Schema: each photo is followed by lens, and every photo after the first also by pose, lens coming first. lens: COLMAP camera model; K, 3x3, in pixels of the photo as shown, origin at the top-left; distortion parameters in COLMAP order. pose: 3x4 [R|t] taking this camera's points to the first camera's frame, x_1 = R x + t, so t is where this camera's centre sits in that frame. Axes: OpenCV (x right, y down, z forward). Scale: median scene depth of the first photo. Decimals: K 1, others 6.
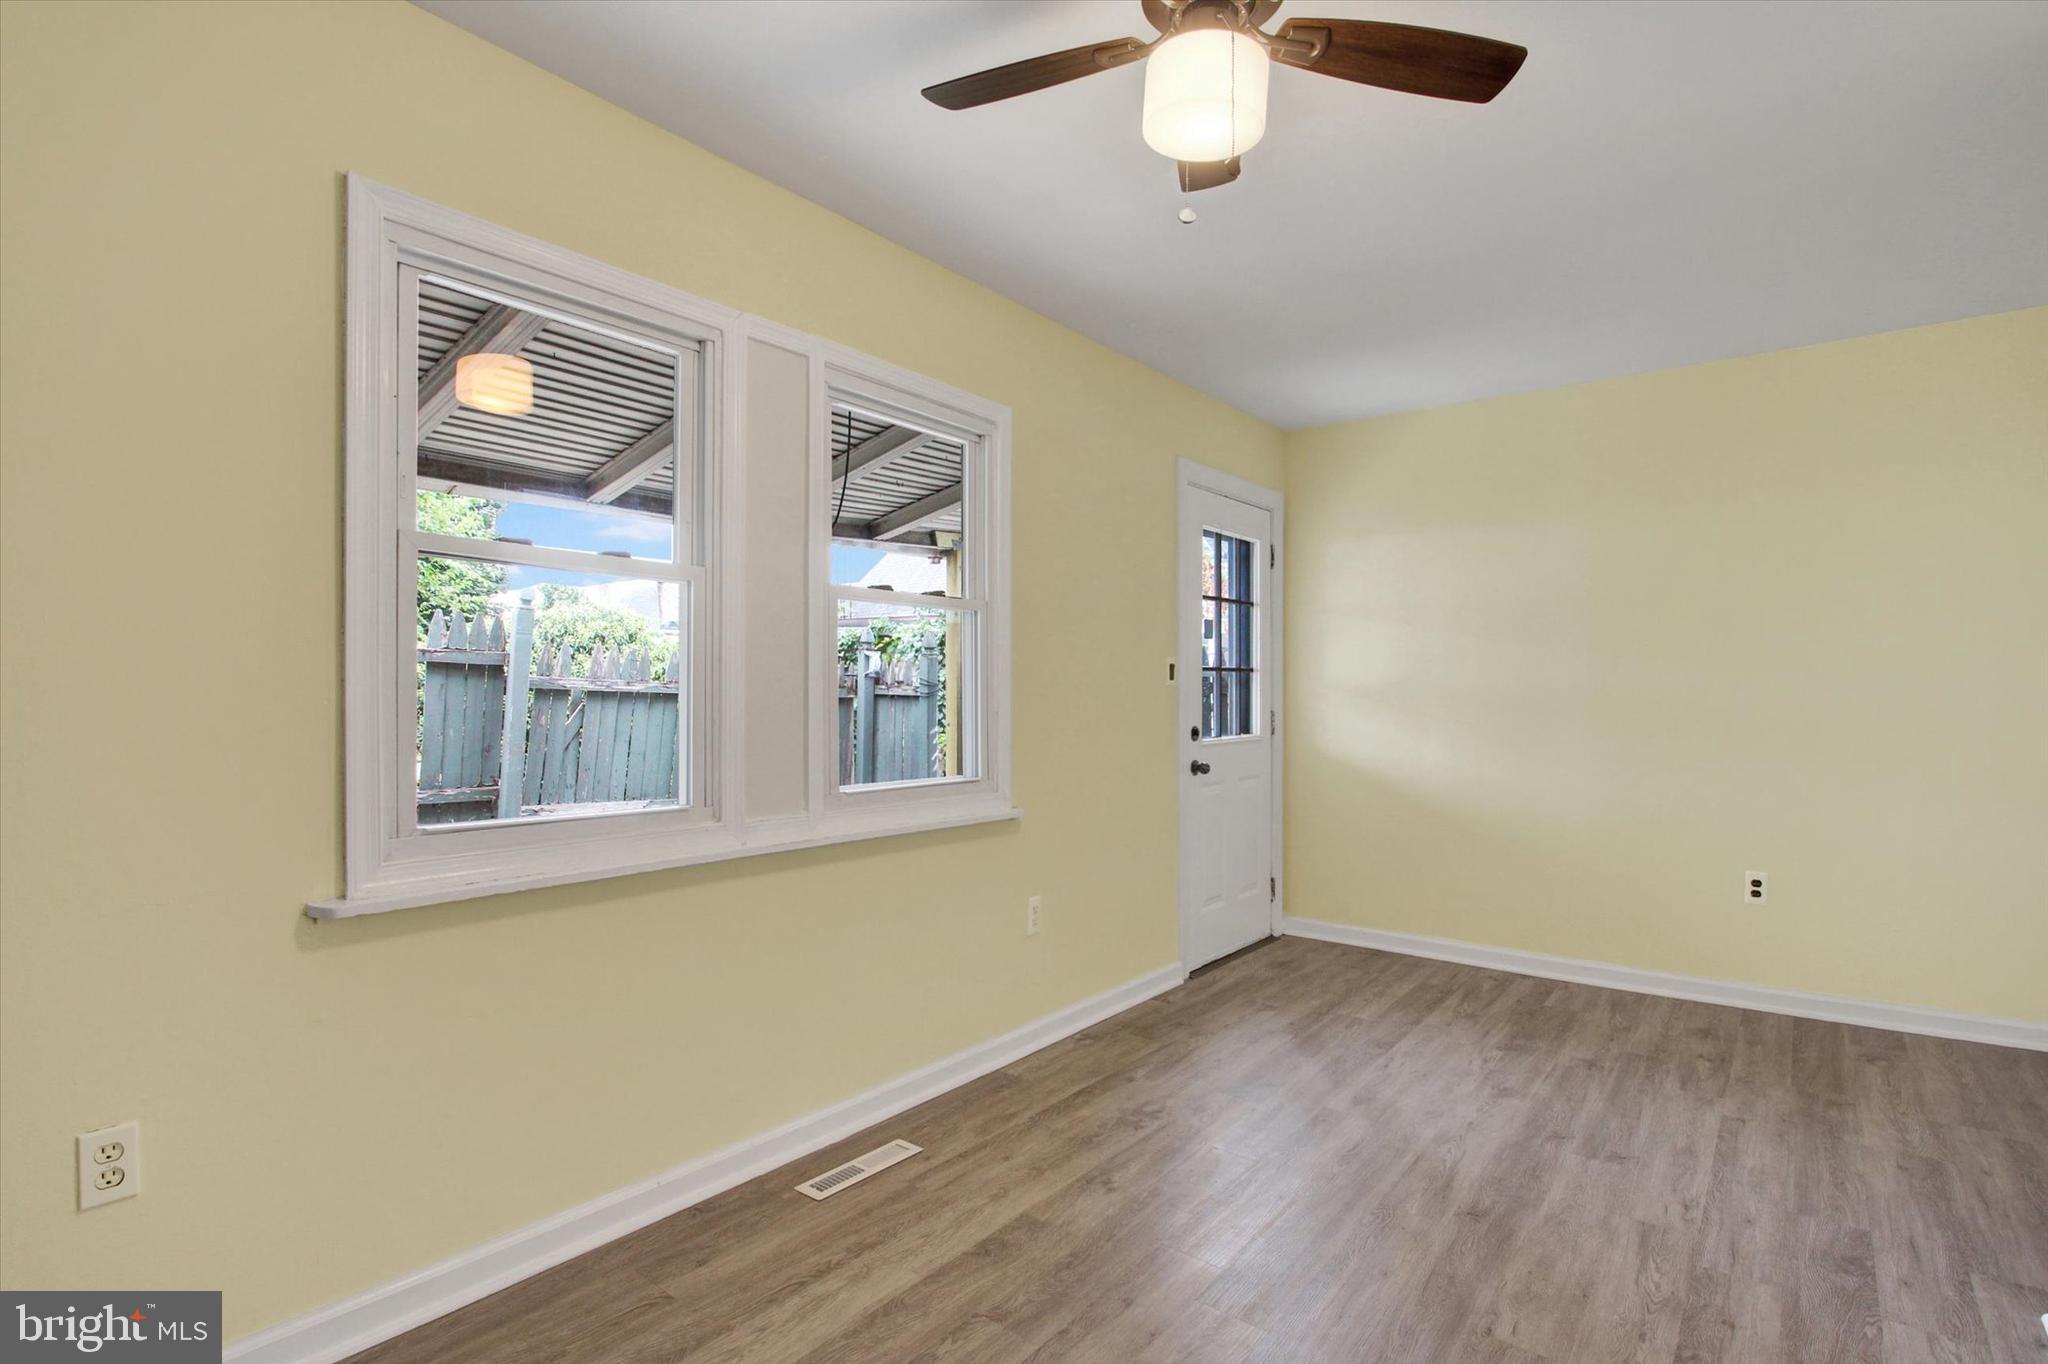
lens RADIAL K [[947.1, 0, 1058.9], [0, 947.1, 693.1], [0, 0, 1]] dist [-0.041033, -0.000300]
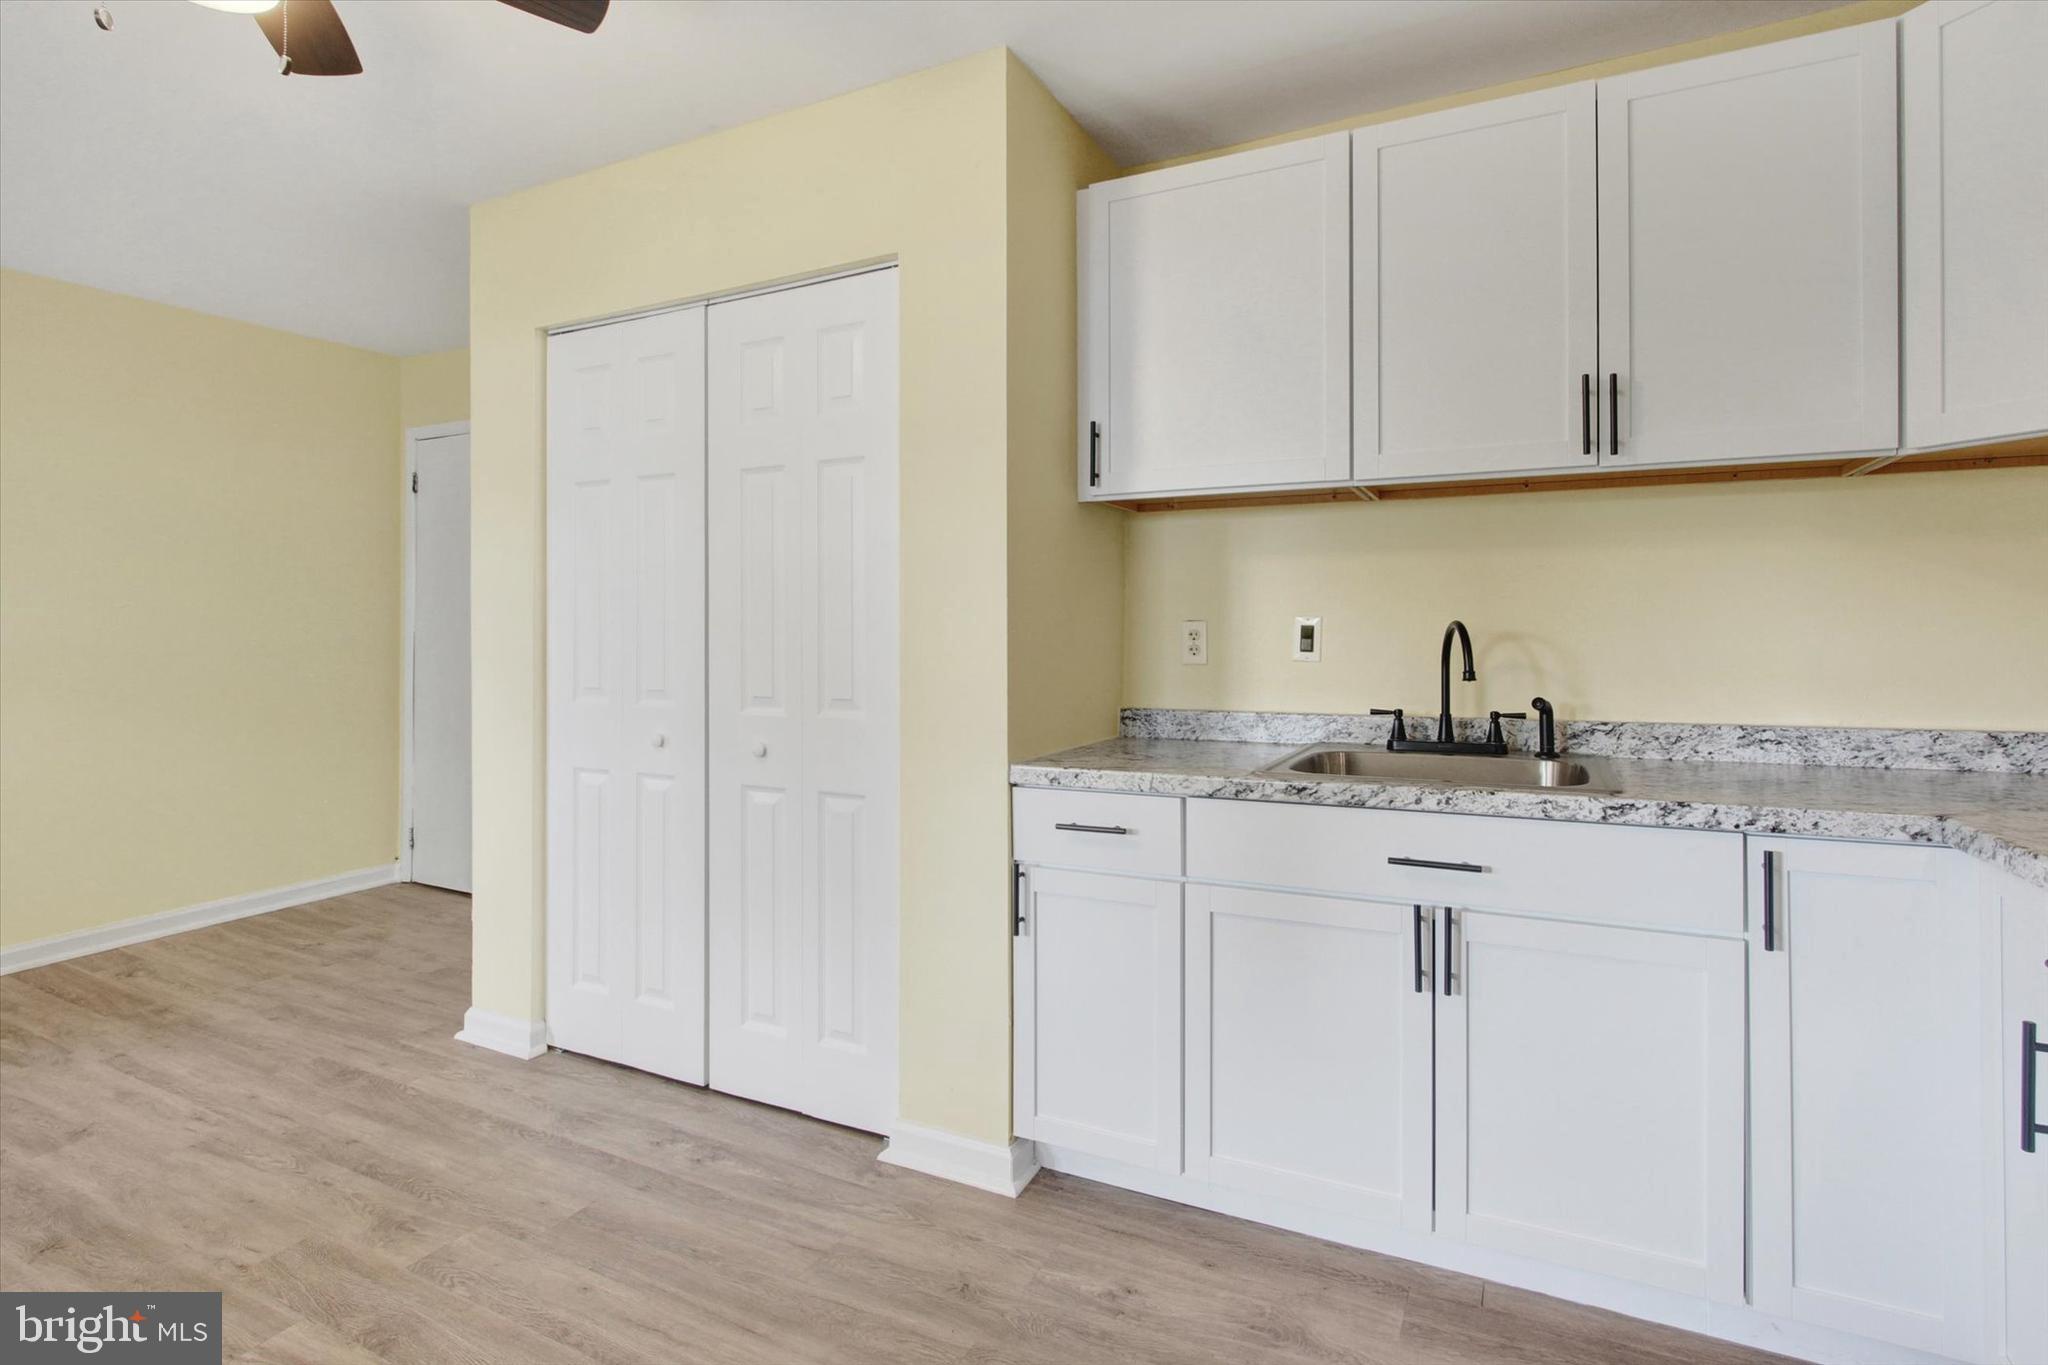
lens RADIAL K [[979.4, 0, 1037.5], [0, 979.4, 630.7], [0, 0, 1]] dist [-0.011014, 0.000873]
pose [[-0.220258, -0.008788, 0.975402, -0.564288], [0.003670, 0.999945, 0.009838, -0.000850], [-0.975435, 0.005747, -0.220214, 0.295946]]
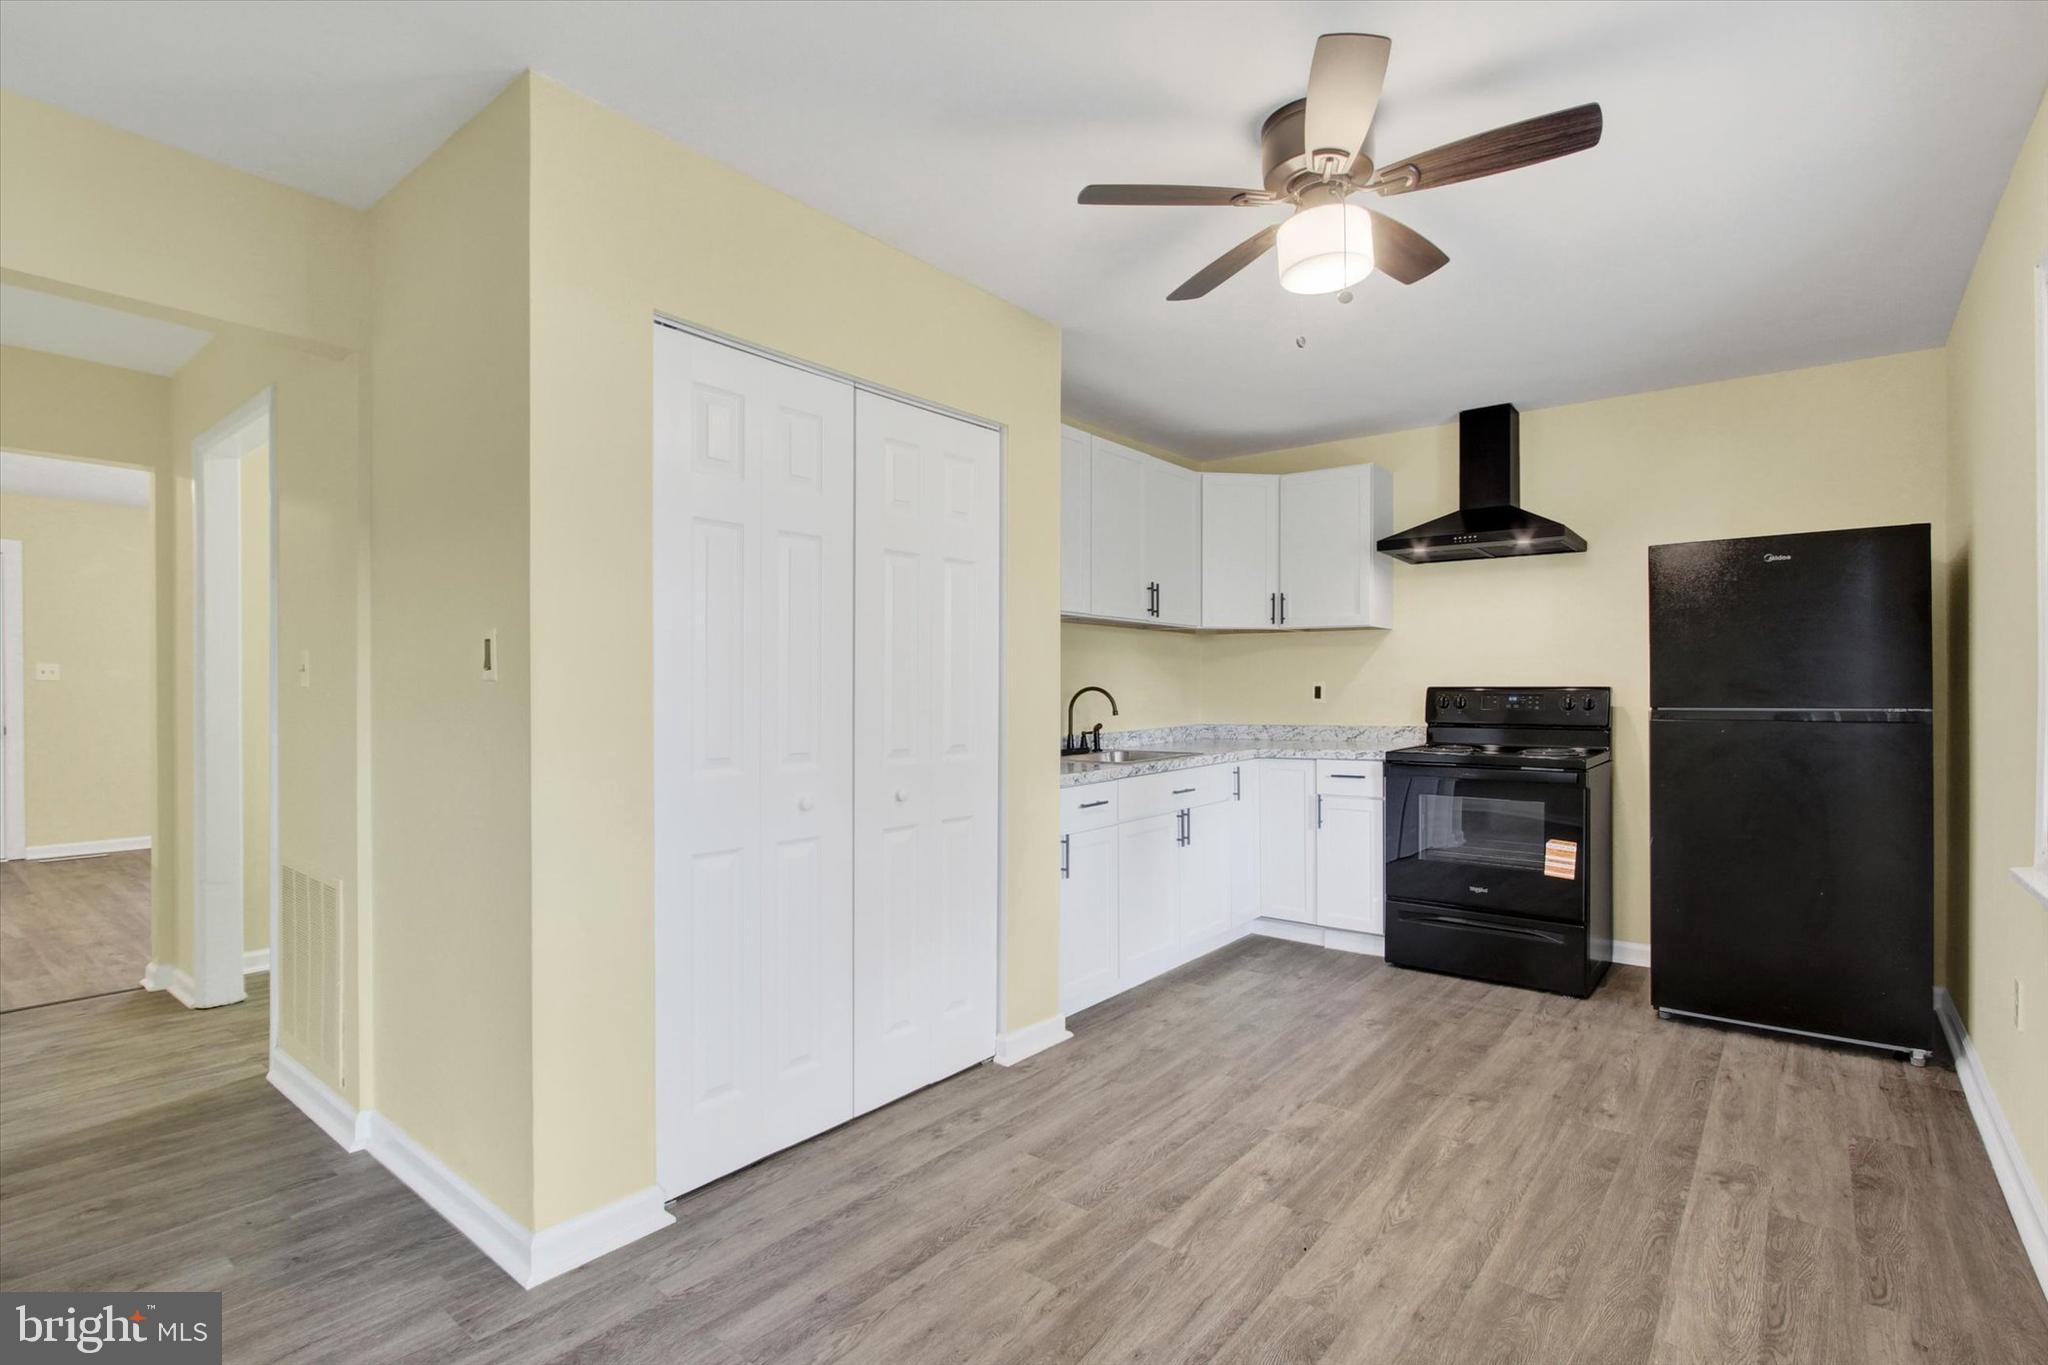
lens RADIAL K [[976.6, 0, 1024.0], [0, 976.6, 682.5], [0, 0, 1]] dist [-0.015832, 0.000143]
pose [[-0.999918, -0.005959, 0.011306, 0.385488], [-0.005966, 0.999982, -0.000576, -0.005586], [-0.011302, -0.000643, -0.999936, 1.621319]]
